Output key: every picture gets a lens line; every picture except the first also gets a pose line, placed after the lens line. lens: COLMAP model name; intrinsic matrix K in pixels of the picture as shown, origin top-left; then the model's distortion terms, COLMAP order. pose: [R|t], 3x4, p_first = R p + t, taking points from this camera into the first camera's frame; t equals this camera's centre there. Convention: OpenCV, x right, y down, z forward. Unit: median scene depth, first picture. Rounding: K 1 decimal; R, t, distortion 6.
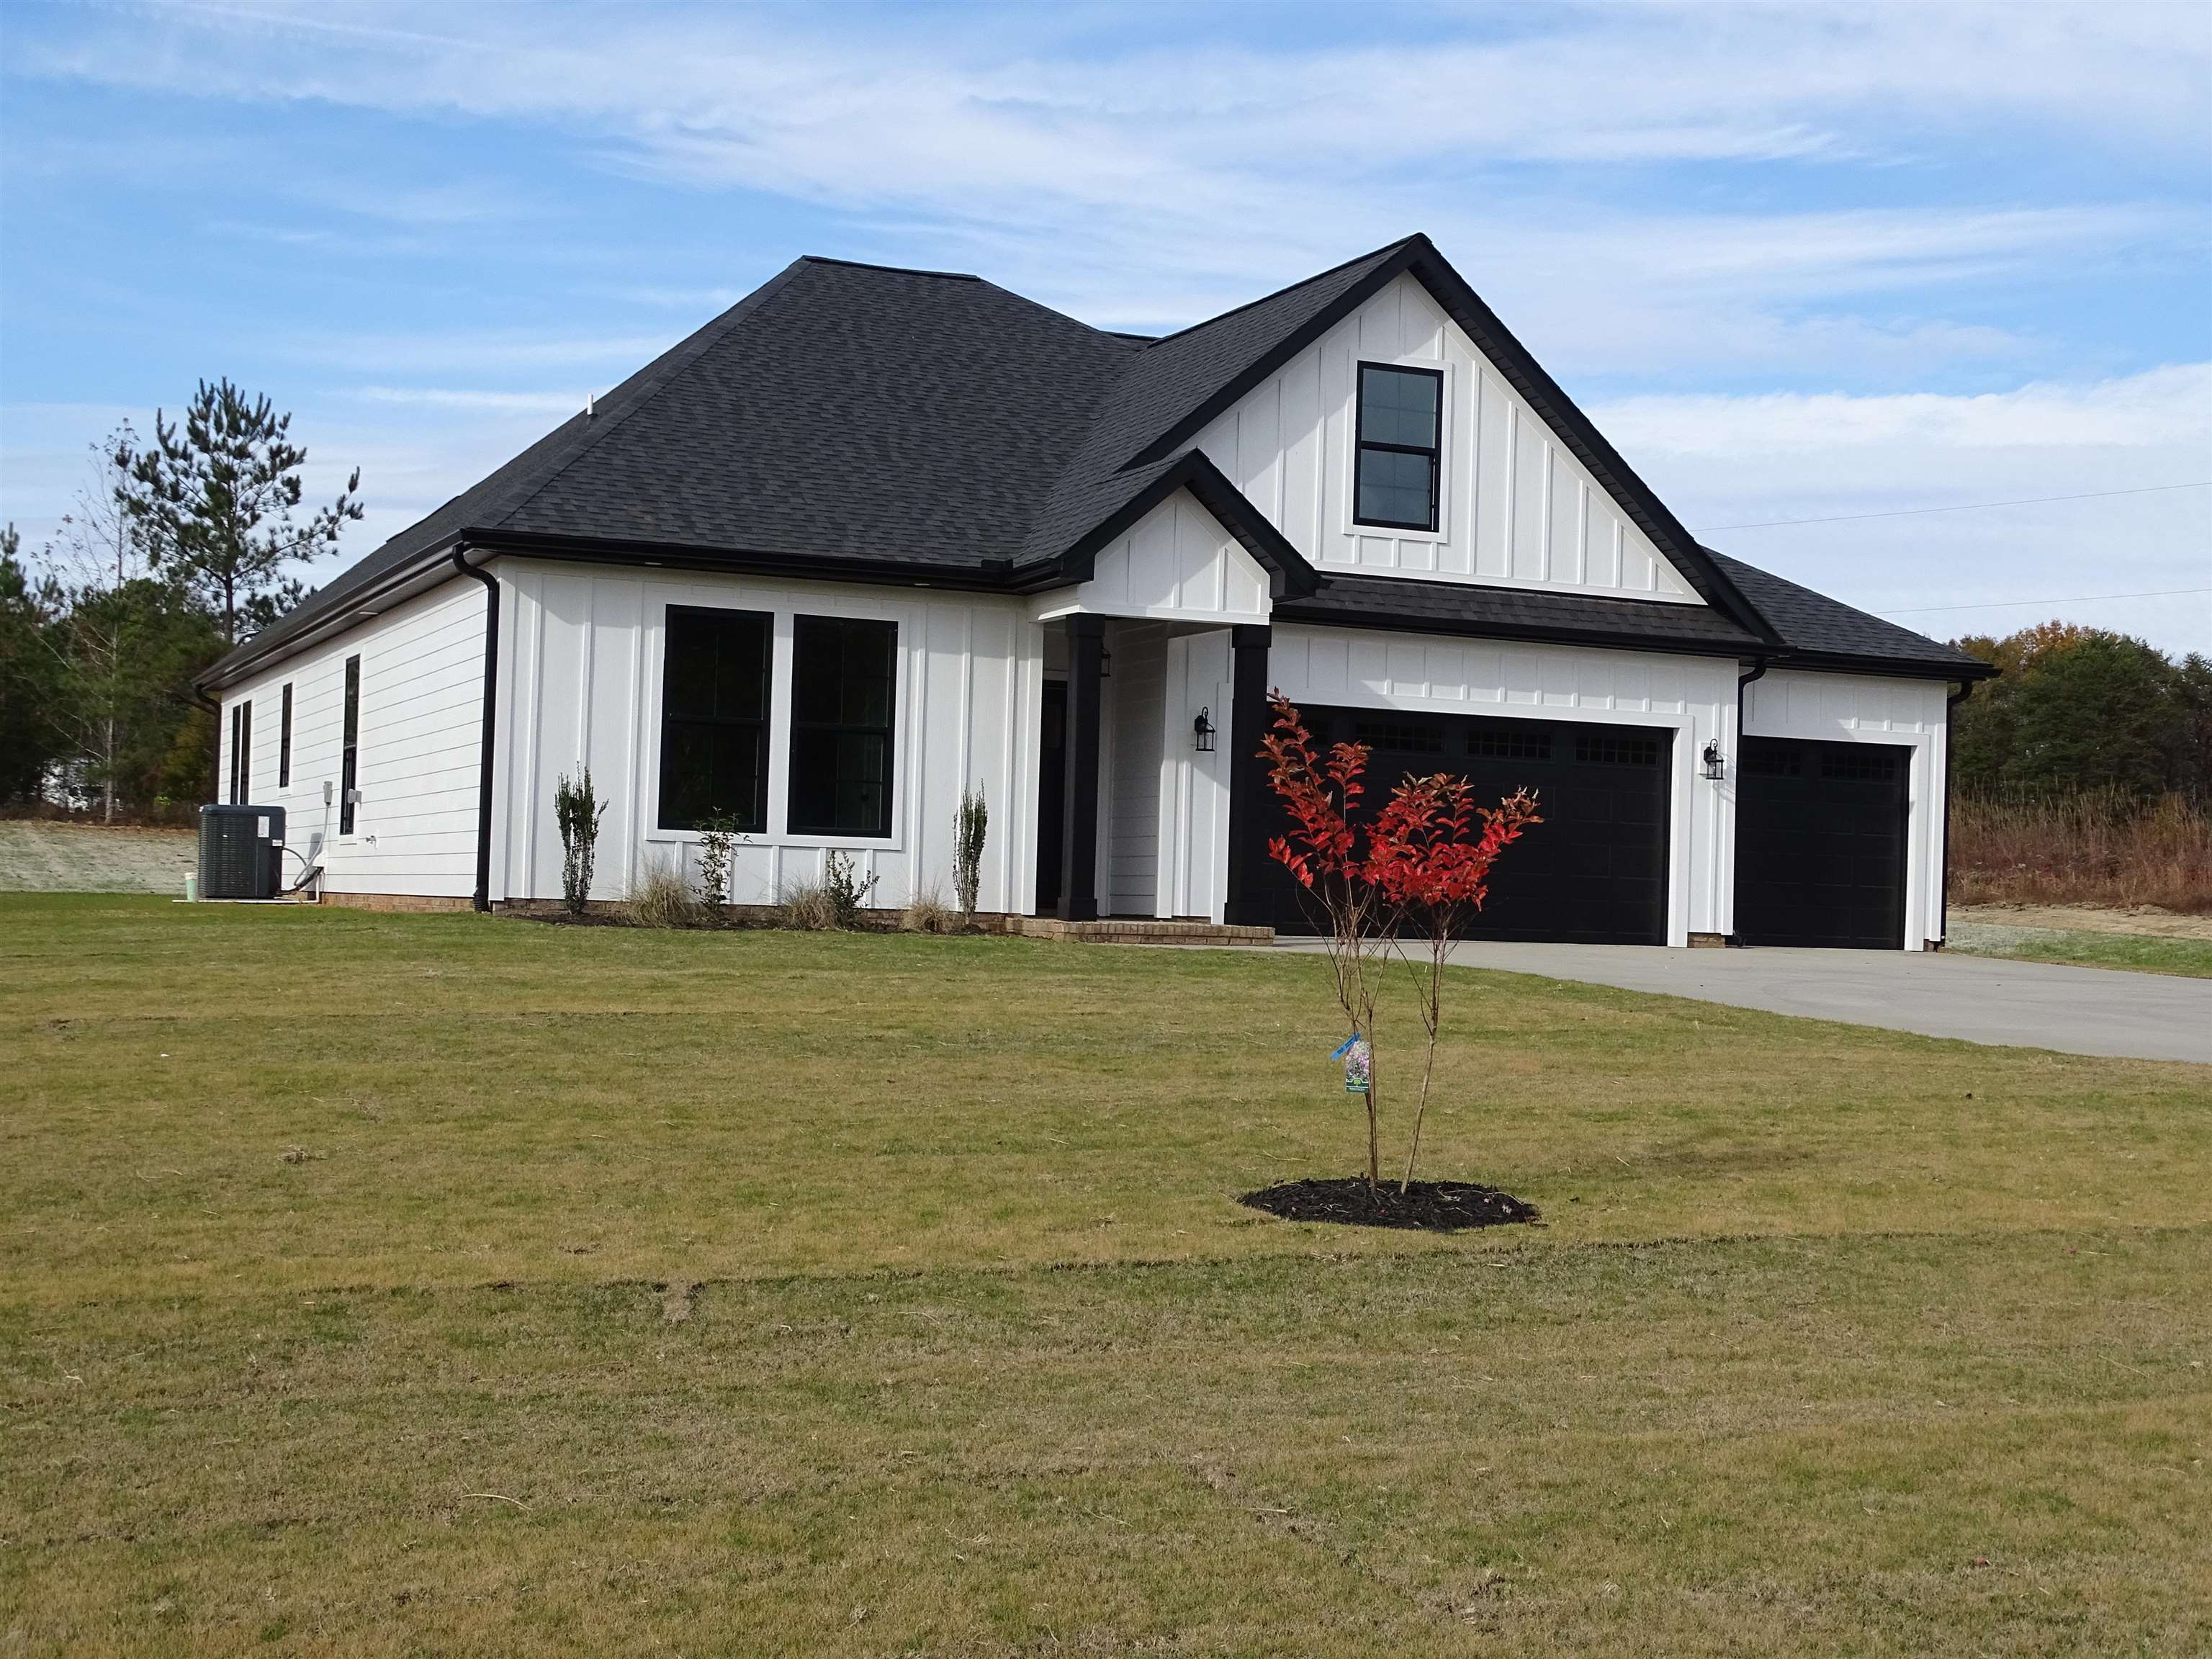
lens RADIAL K [[2870.5, 0, 1106.0], [0, 2870.5, 829.5], [0, 0, 1]] dist [0.049626, 0.034108]
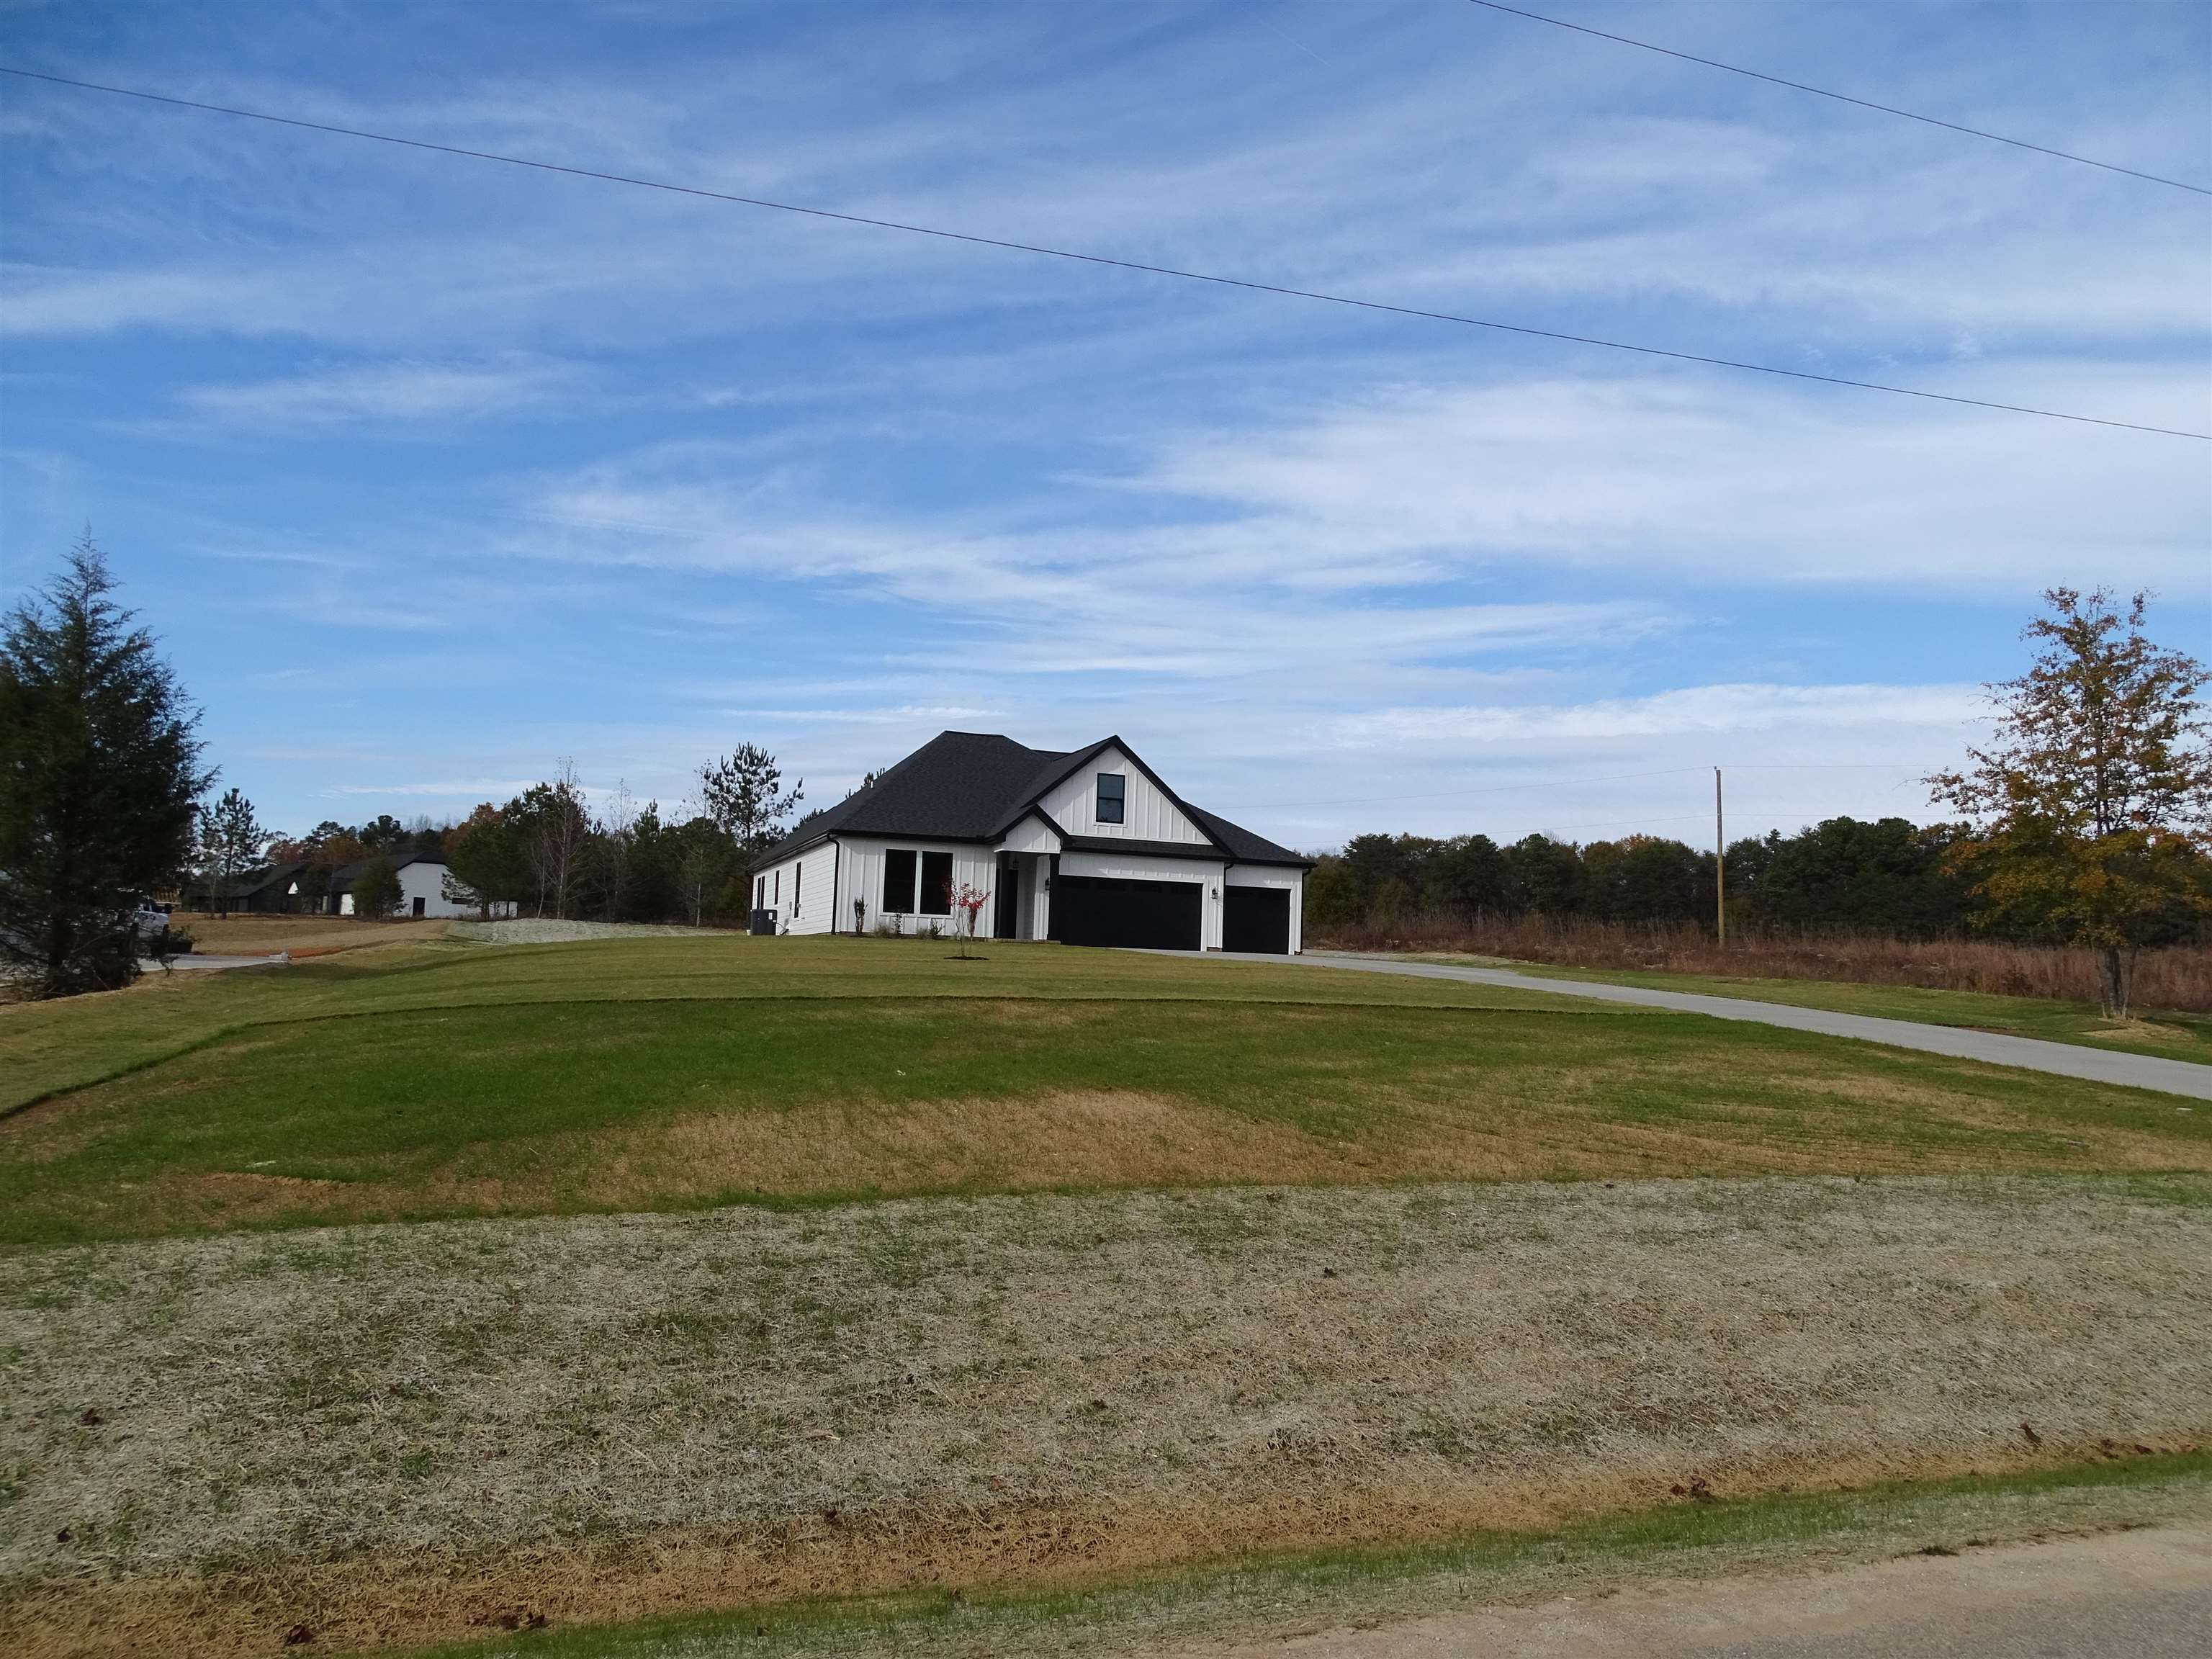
lens RADIAL K [[1572.0, 0, 1119.8], [0, 1572.0, 837.8], [0, 0, 1]] dist [-0.006920, -0.000342]
pose [[0.998576, -0.003402, -0.053244, 0.206504], [-0.000198, 0.997722, -0.067465, 0.033825], [0.053352, 0.067380, 0.996300, -0.794456]]
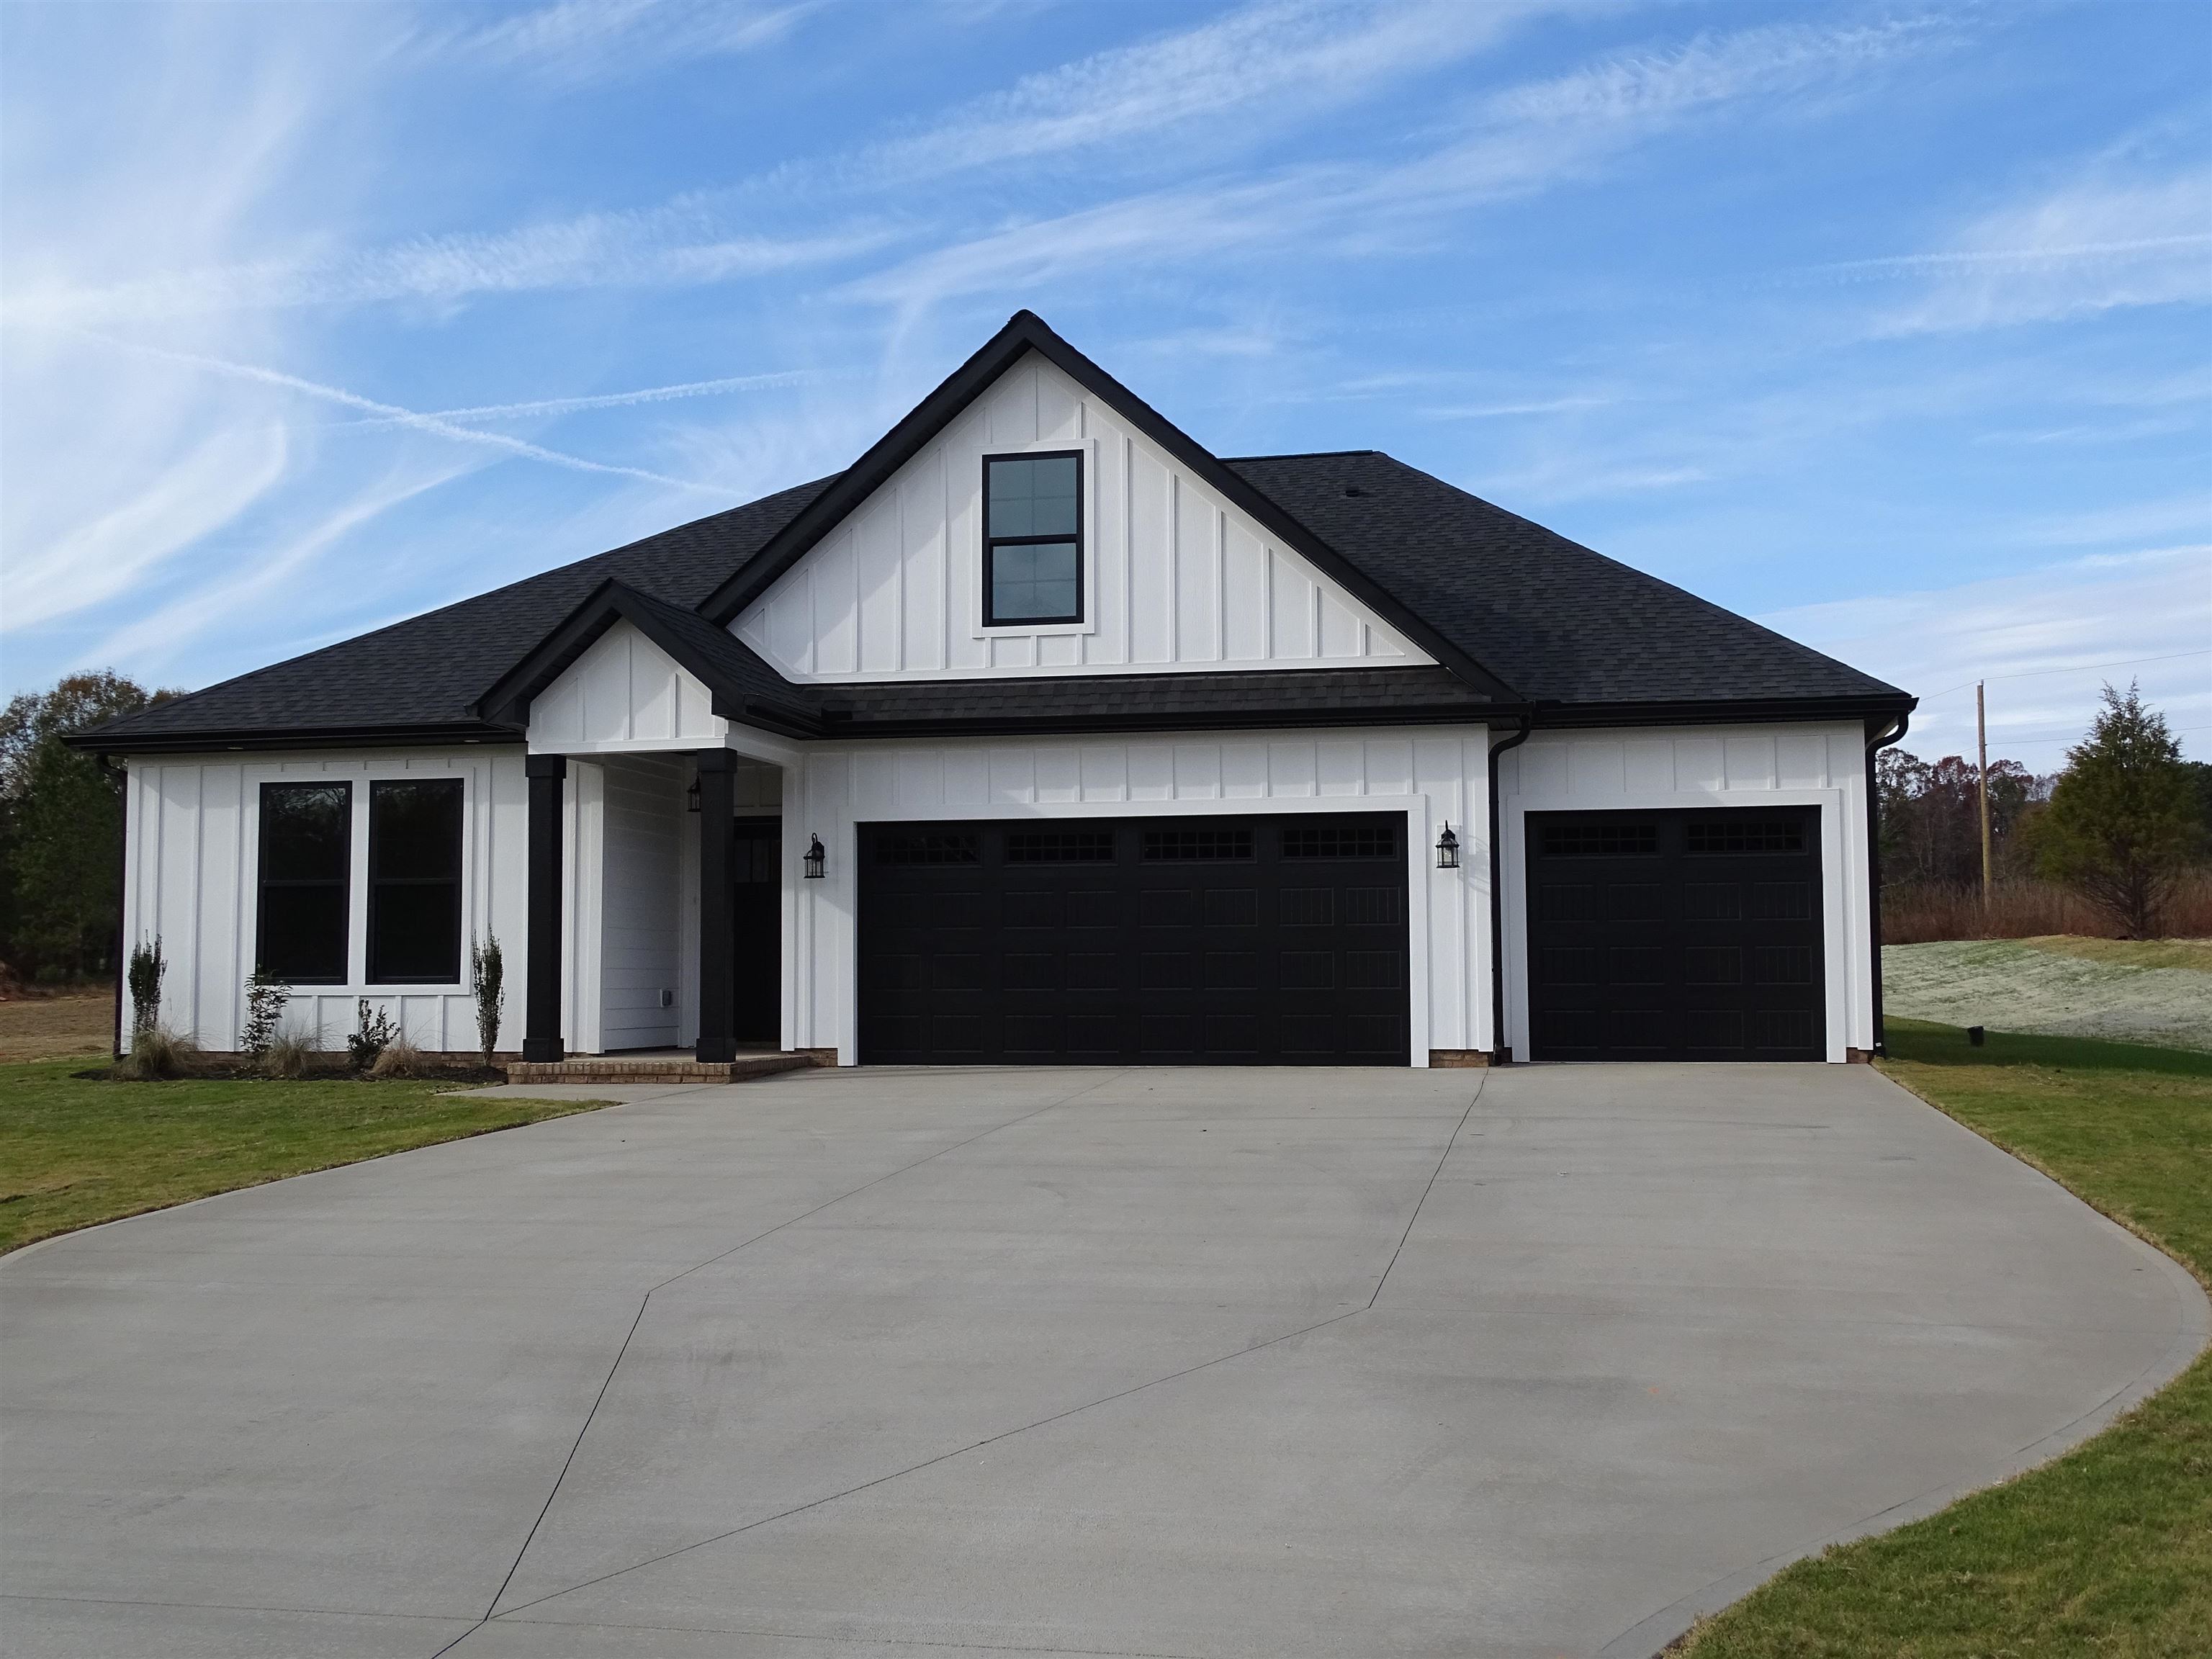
lens RADIAL K [[2618.4, 0, 1106.0], [0, 2618.4, 829.5], [0, 0, 1]] dist [-0.003143, 0.005195]
pose [[0.795870, -0.080987, -0.600027, 0.616984], [0.044034, 0.996132, -0.076044, 0.026522], [0.603864, 0.034099, 0.796358, 0.337521]]
